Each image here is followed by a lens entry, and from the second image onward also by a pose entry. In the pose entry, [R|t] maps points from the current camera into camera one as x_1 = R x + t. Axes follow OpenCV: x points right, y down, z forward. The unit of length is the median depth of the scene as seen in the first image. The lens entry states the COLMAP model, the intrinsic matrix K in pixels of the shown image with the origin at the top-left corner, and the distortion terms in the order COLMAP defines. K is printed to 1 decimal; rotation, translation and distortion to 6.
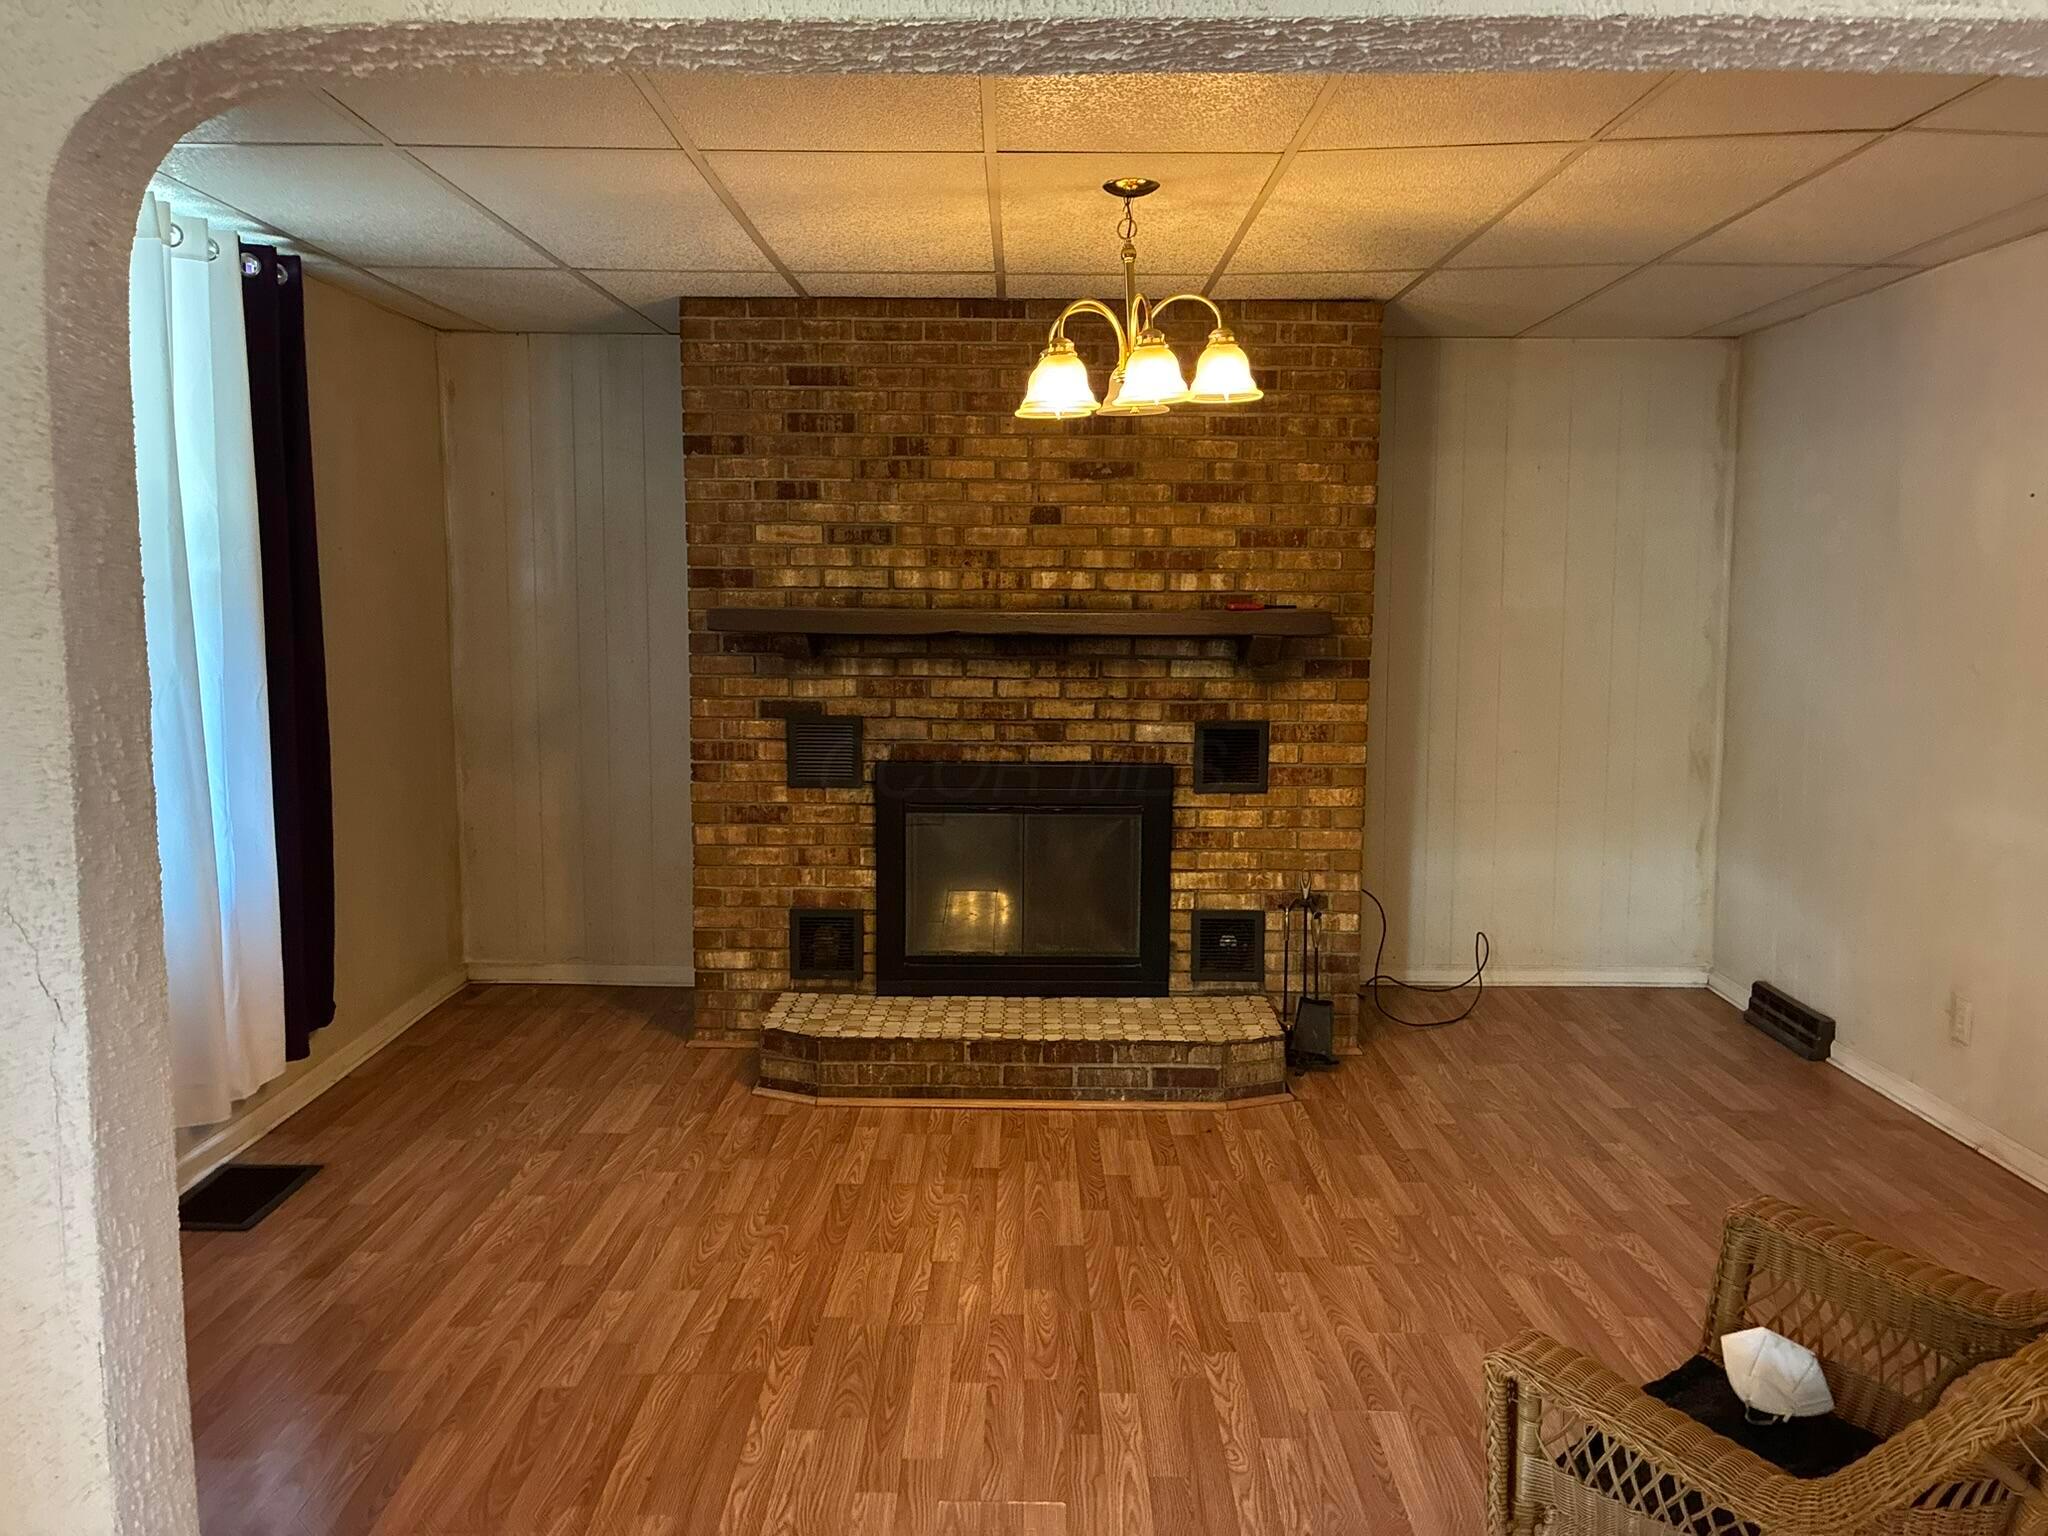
lens RADIAL K [[1585.9, 0, 1028.6], [0, 1585.9, 763.6], [0, 0, 1]] dist [0.071311, -0.090402]
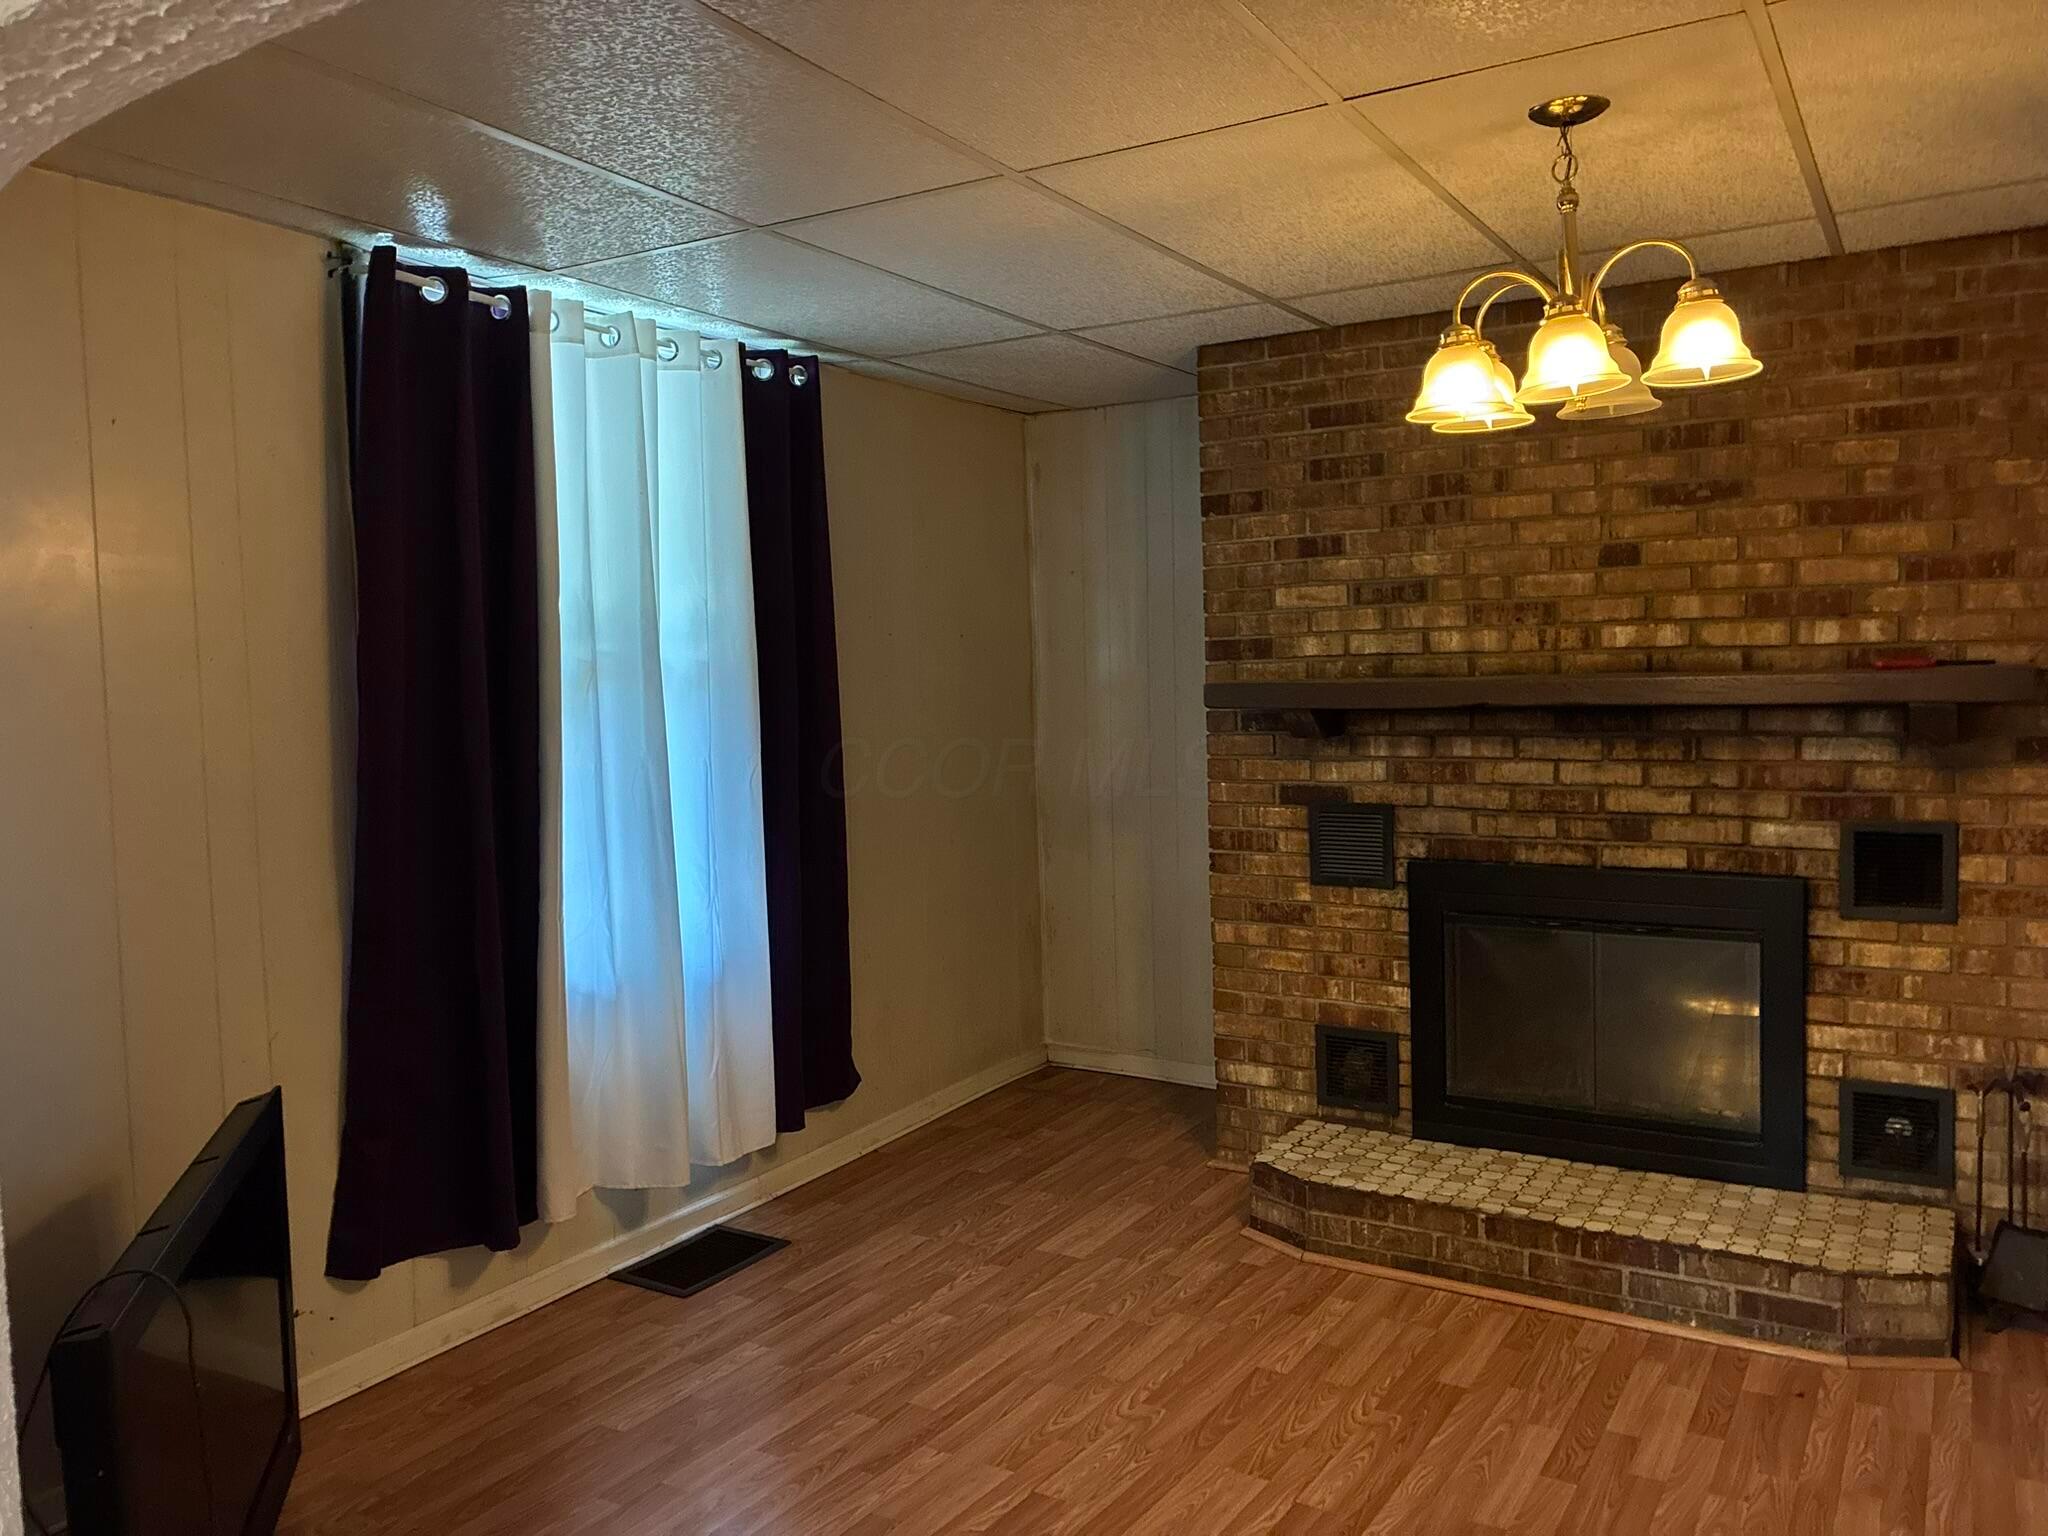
lens RADIAL K [[1585.9, 0, 1015.0], [0, 1585.9, 766.6], [0, 0, 1]] dist [0.071311, -0.090402]
pose [[0.852723, 0.006625, -0.522322, 0.170920], [-0.028708, 0.999003, -0.034196, -0.015492], [0.521574, 0.044154, 0.852063, 0.169349]]
